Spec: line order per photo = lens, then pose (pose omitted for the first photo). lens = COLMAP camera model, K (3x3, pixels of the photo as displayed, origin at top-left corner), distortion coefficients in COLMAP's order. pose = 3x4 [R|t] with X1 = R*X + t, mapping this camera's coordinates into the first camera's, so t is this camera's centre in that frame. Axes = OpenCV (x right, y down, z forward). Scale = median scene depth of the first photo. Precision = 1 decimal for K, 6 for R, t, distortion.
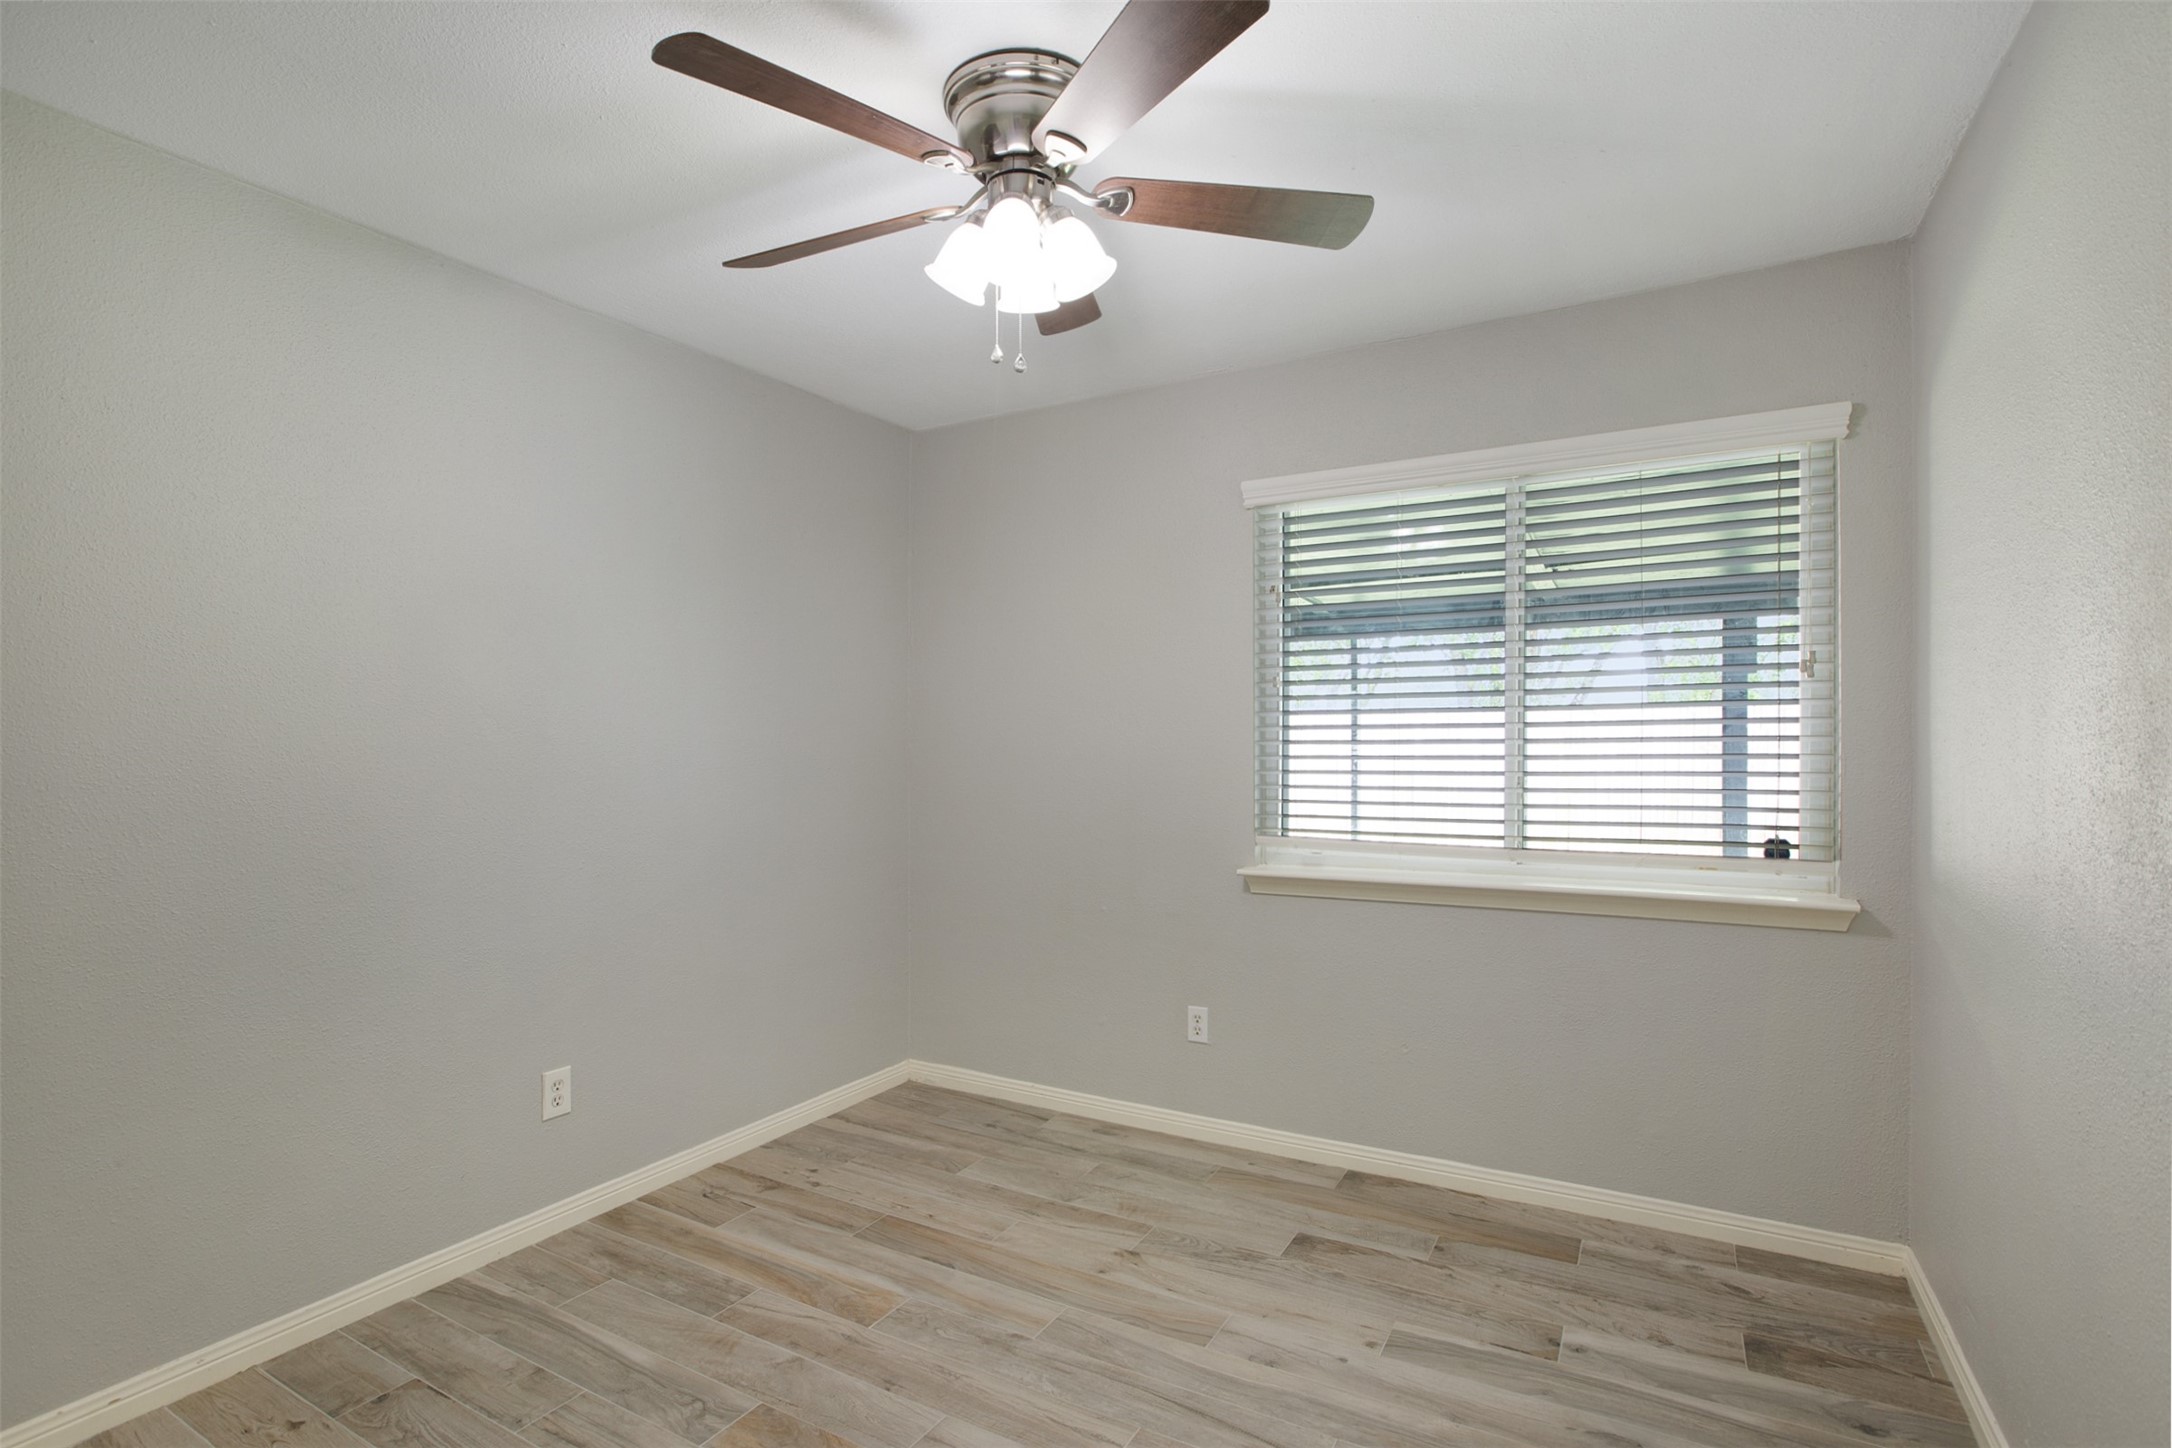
lens RADIAL K [[1083.7, 0, 1047.5], [0, 1083.7, 729.5], [0, 0, 1]] dist [-0.040694, 0.023661]
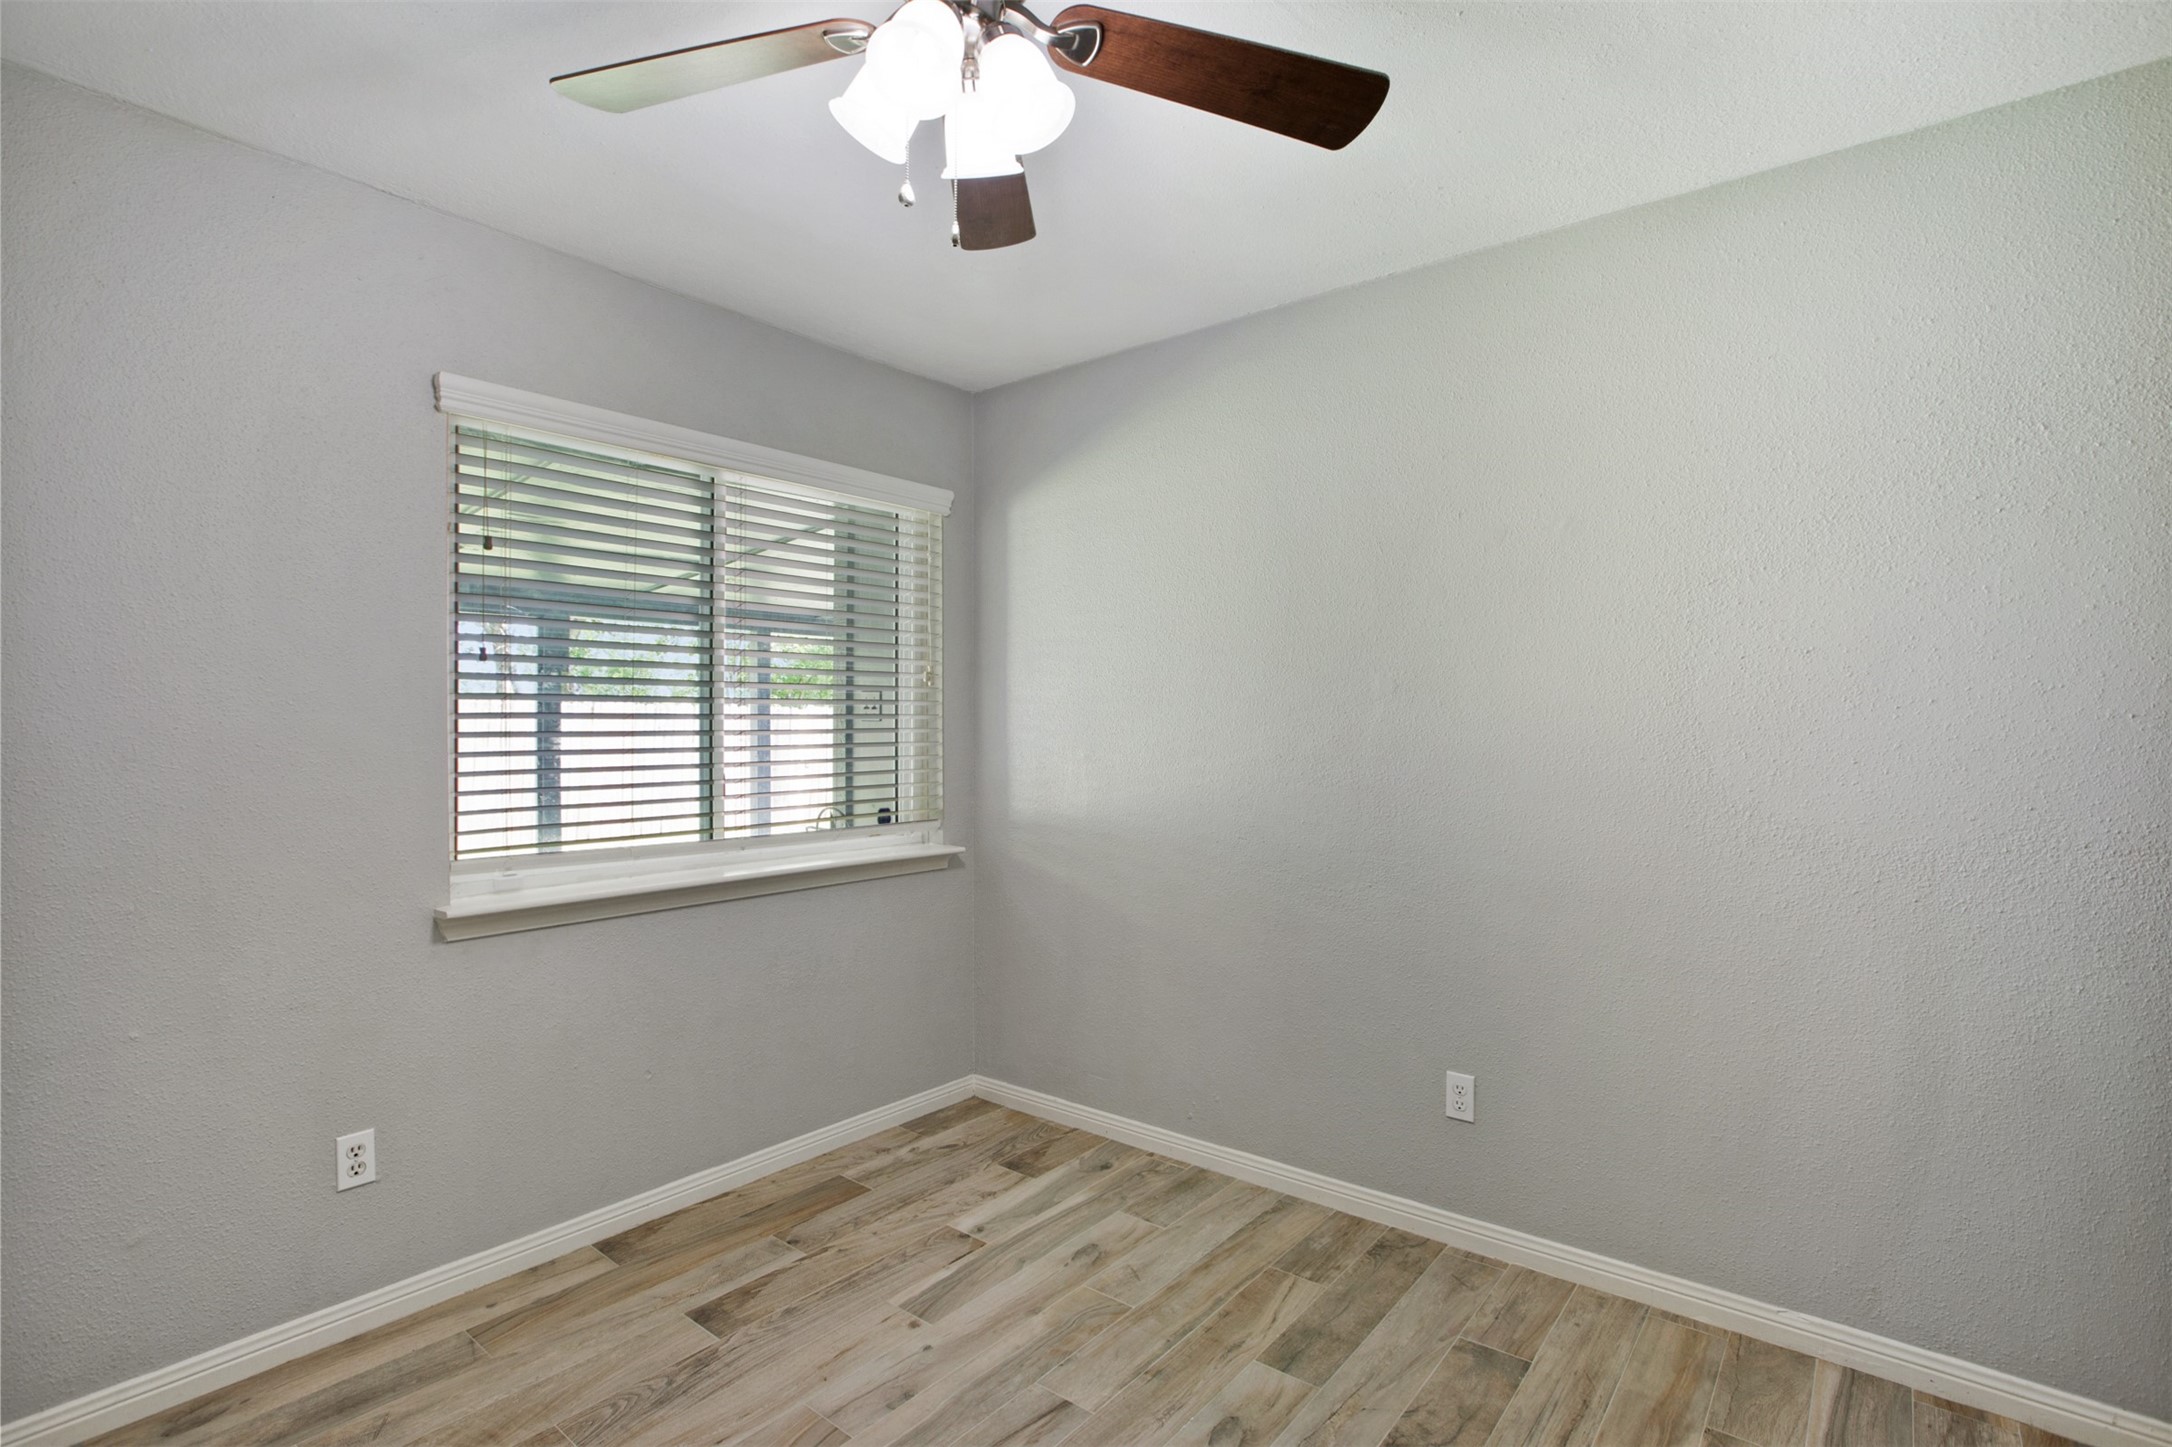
lens RADIAL K [[1083.7, 0, 1047.5], [0, 1083.7, 729.0], [0, 0, 1]] dist [-0.040694, 0.023661]
pose [[0.114869, 0.001623, 0.993379, -0.614094], [-0.010072, 0.999949, -0.000469, 0.004846], [-0.993330, -0.009951, 0.114879, 0.668148]]
